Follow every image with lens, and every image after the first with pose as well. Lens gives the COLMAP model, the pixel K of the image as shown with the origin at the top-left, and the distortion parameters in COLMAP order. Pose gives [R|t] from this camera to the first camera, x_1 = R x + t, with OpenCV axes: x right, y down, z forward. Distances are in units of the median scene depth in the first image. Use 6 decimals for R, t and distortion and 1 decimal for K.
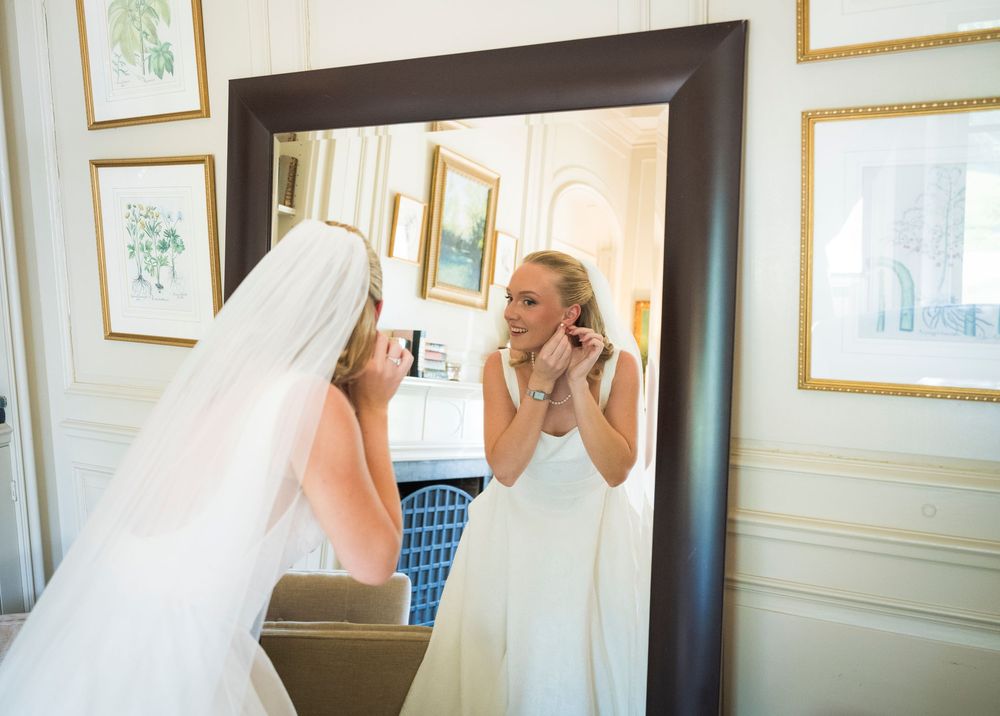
lens RADIAL K [[982.0, 0, 459.5], [0, 982.0, 321.7], [0, 0, 1]] dist [0.018660, 0.000000]
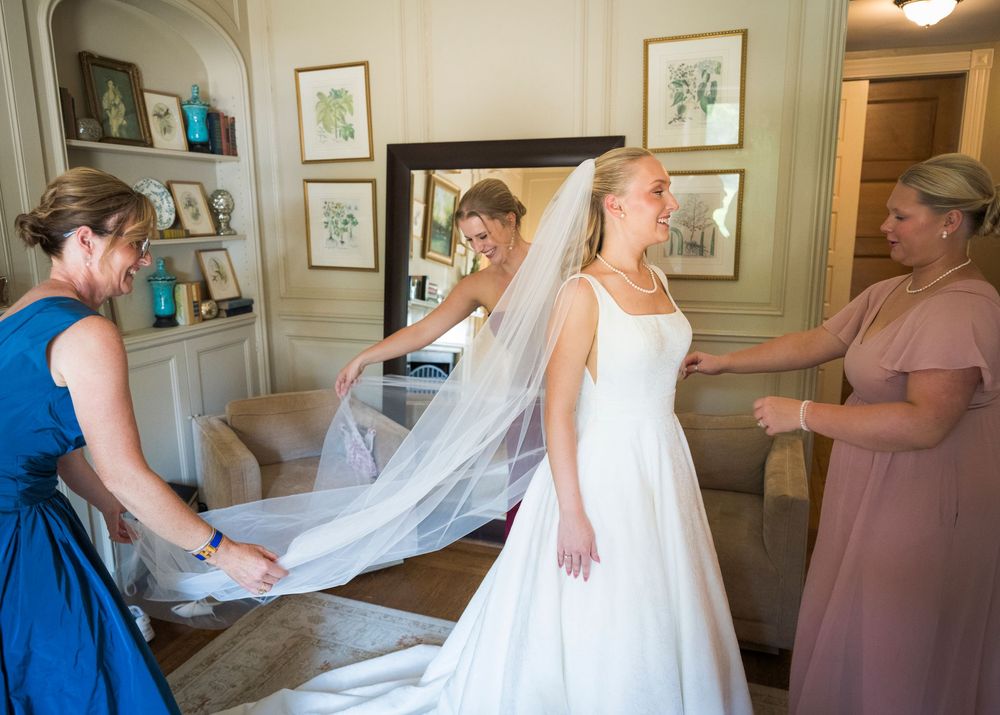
lens RADIAL K [[755.1, 0, 490.8], [0, 755.1, 358.0], [0, 0, 1]] dist [0.003585, 0.002257]
pose [[0.982231, -0.017589, 0.186852, -0.299302], [0.002879, 0.996894, 0.078706, 0.083347], [-0.187656, -0.076769, 0.979230, -0.635677]]
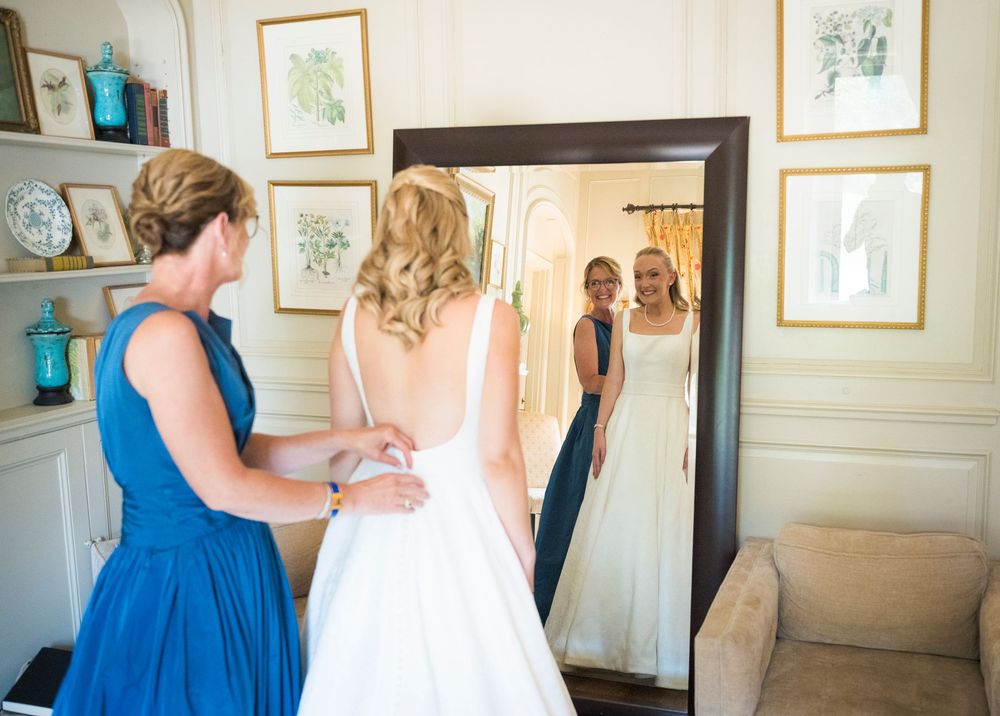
lens RADIAL K [[1036.3, 0, 554.4], [0, 1036.3, 352.3], [0, 0, 1]] dist [0.010265, 0.000000]
pose [[0.976974, -0.010946, 0.213076, -0.302925], [0.008687, 0.999896, 0.011532, 0.061807], [-0.213180, -0.009415, 0.976968, -0.500367]]
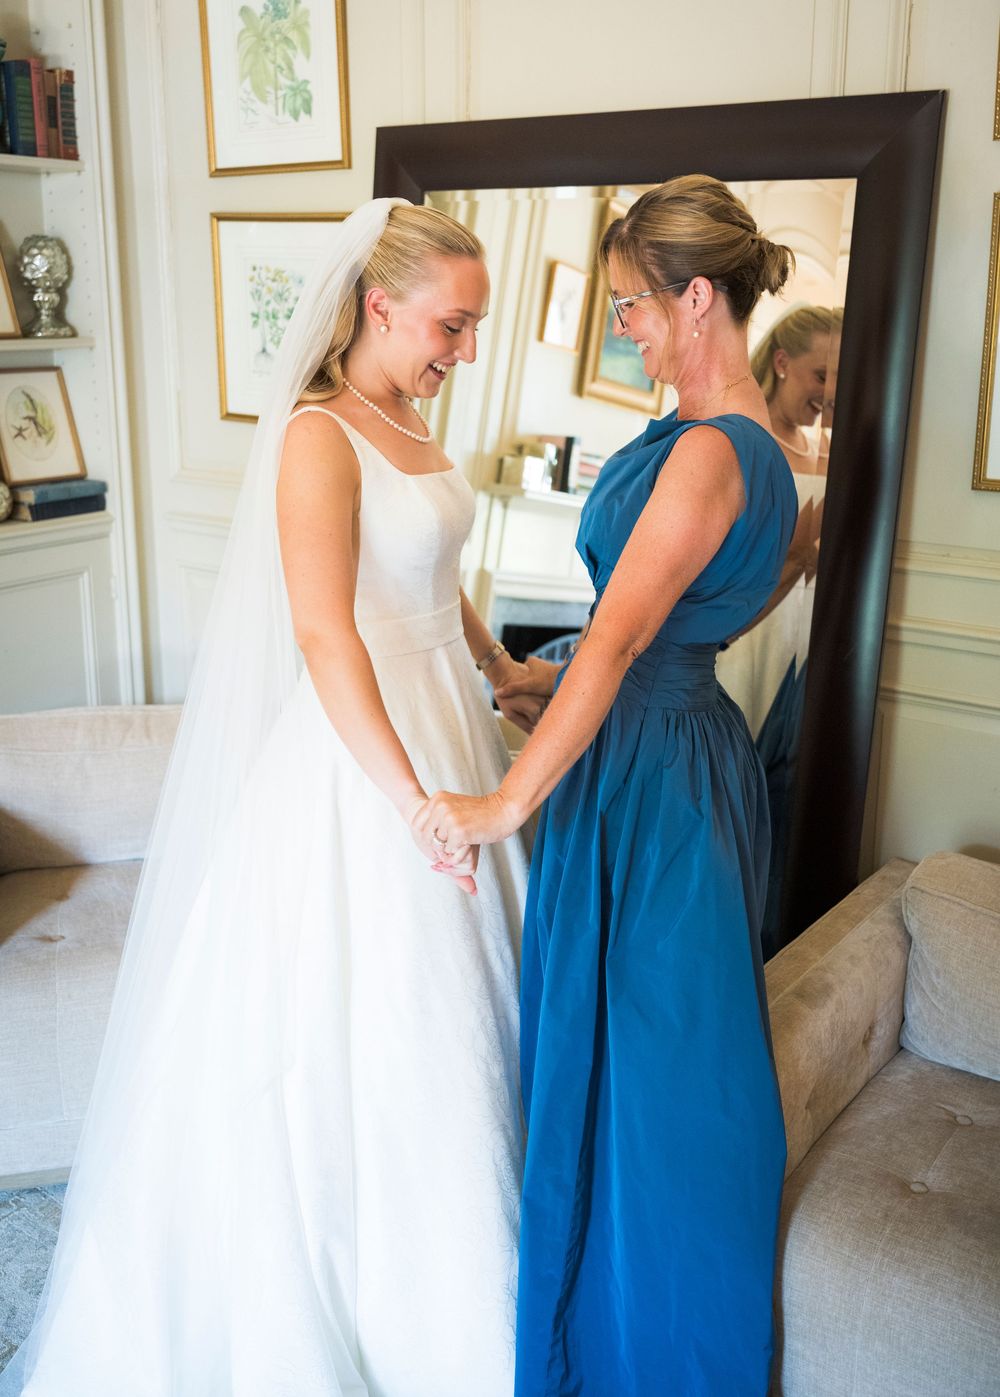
lens RADIAL K [[1447.7, 0, 513.7], [0, 1447.7, 610.4], [0, 0, 1]] dist [0.010265, 0.000000]
pose [[0.996024, 0.051802, -0.072480, 0.006216], [-0.043450, 0.992713, 0.112400, 0.031718], [0.077774, -0.108804, 0.991016, -0.304456]]
